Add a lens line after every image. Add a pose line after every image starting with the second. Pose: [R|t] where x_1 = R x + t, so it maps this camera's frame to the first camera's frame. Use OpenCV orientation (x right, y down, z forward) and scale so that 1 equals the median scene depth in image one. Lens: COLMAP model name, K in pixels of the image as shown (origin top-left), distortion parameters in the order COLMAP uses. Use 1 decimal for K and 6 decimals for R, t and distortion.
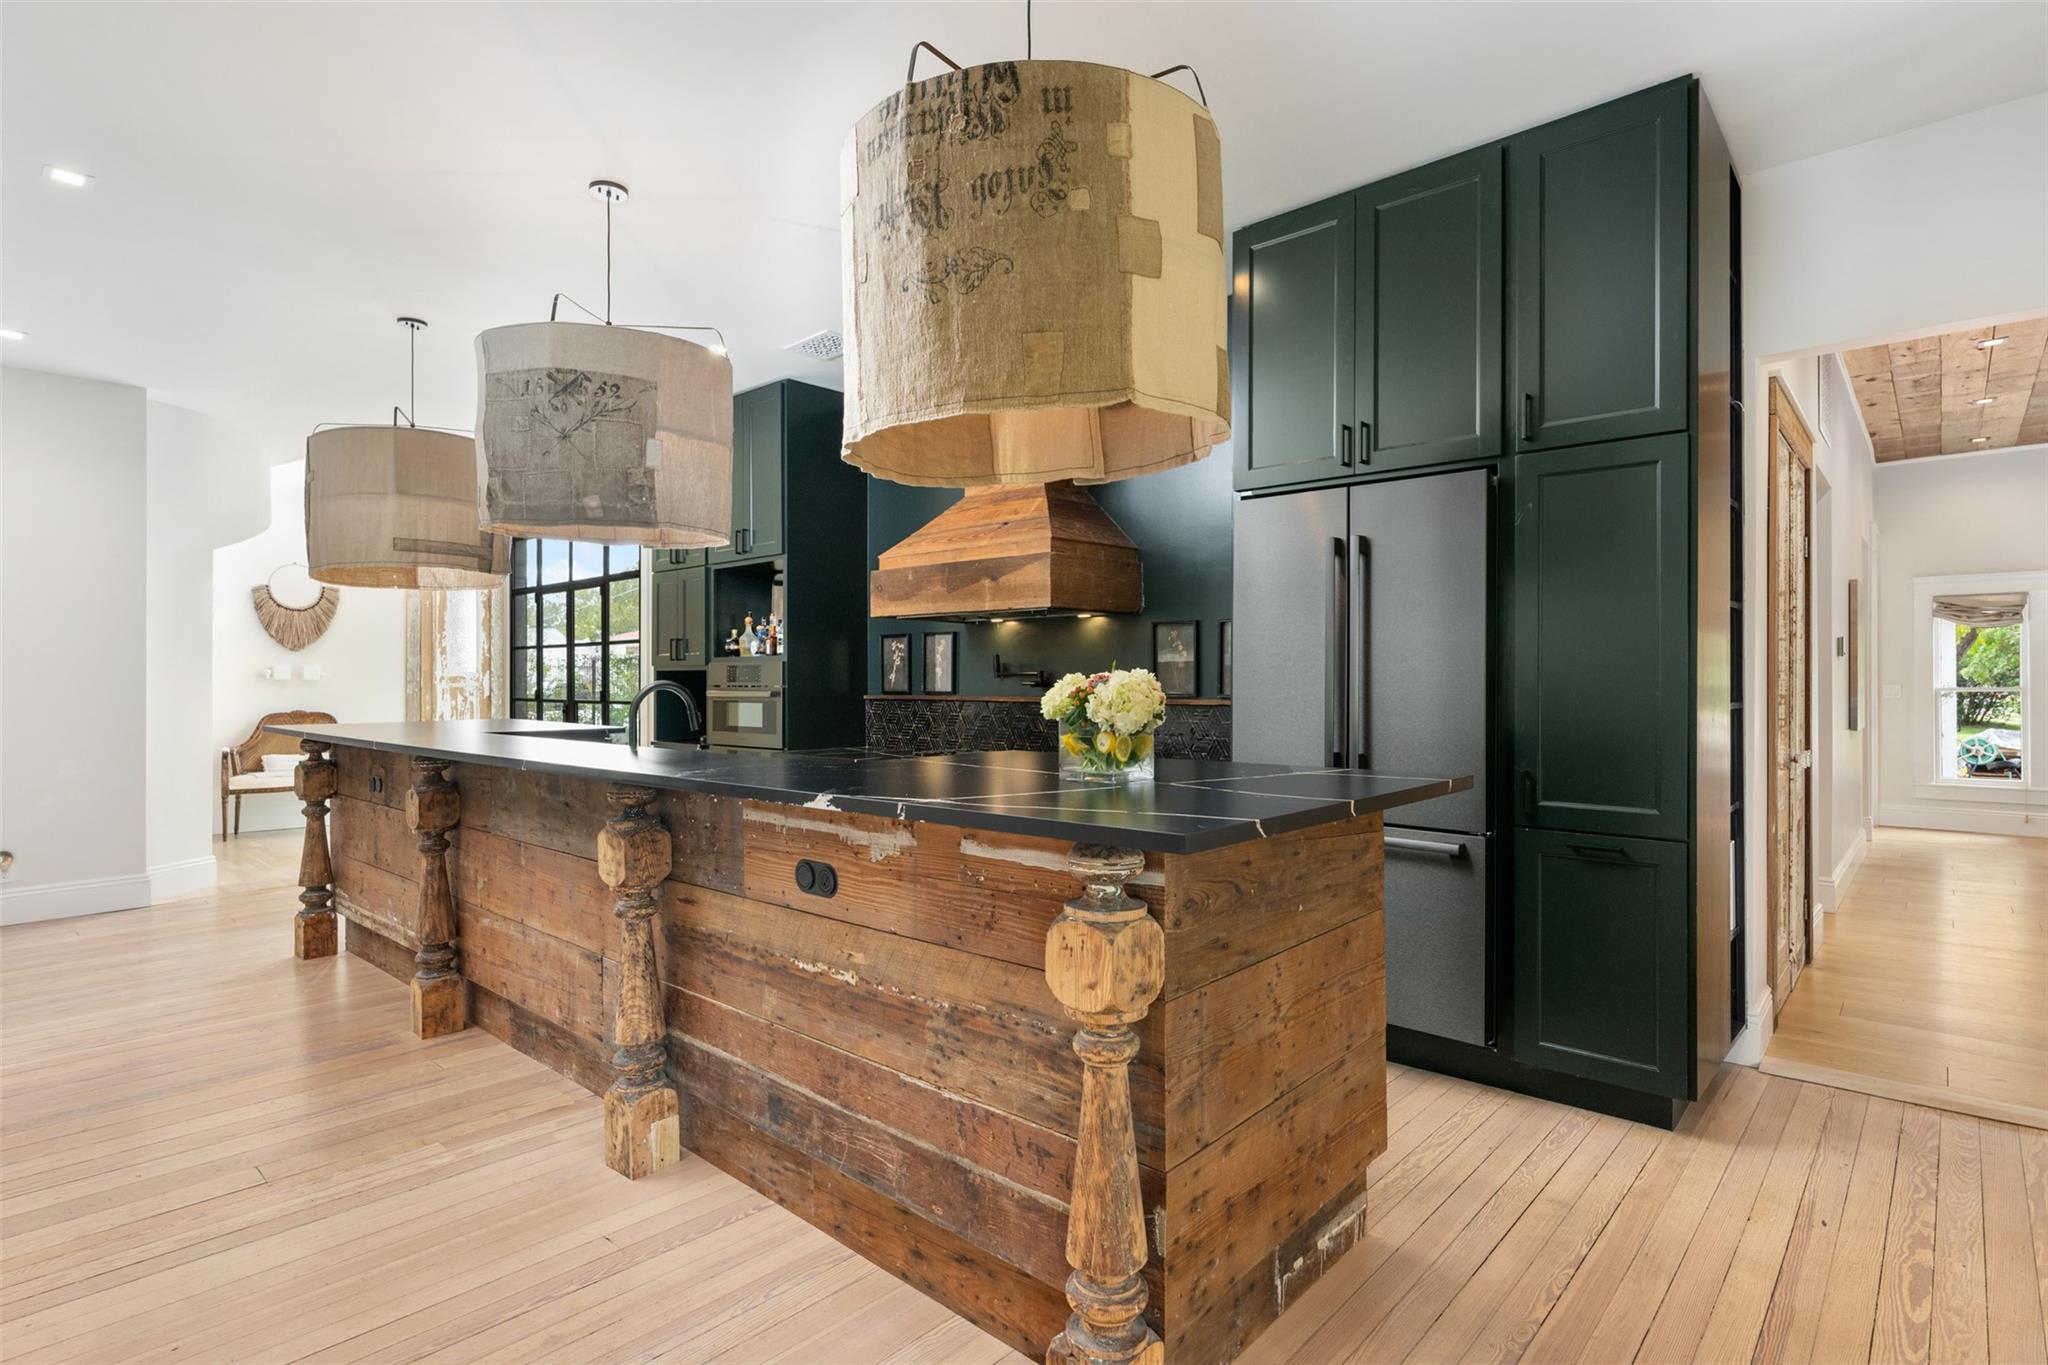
lens RADIAL K [[1018.7, 0, 1024.9], [0, 1018.7, 682.6], [0, 0, 1]] dist [0.020001, 0.000237]
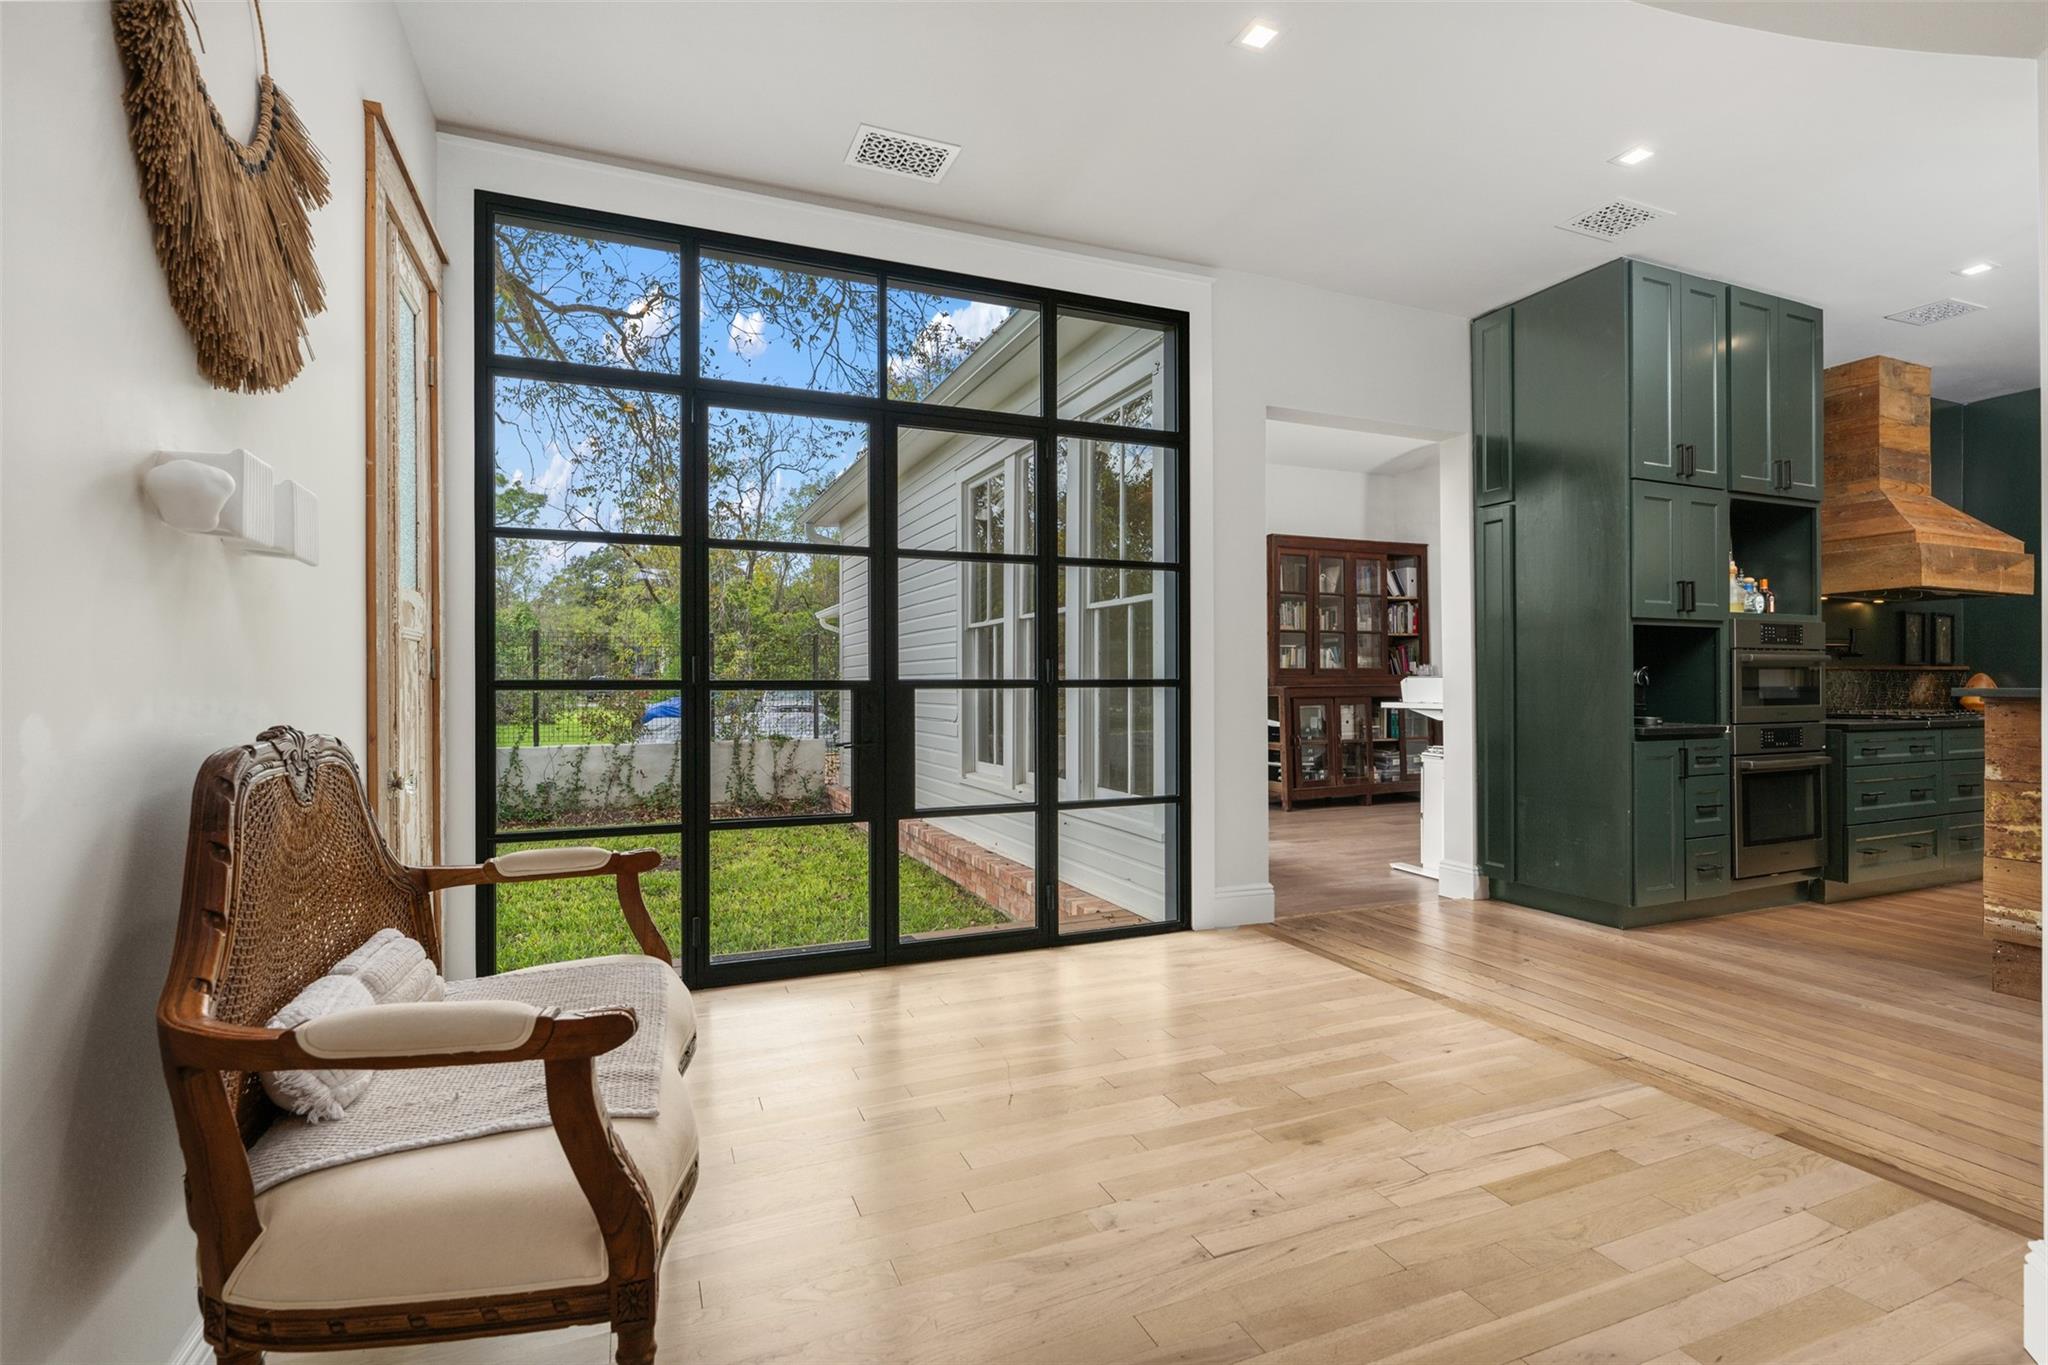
lens RADIAL K [[946.5, 0, 1024.8], [0, 946.5, 681.2], [0, 0, 1]] dist [-0.001449, 0.000055]
pose [[0.410962, 0.002728, 0.911649, -1.231912], [0.005622, 0.999969, -0.005527, 0.030128], [-0.911635, 0.007396, 0.410933, 1.249218]]
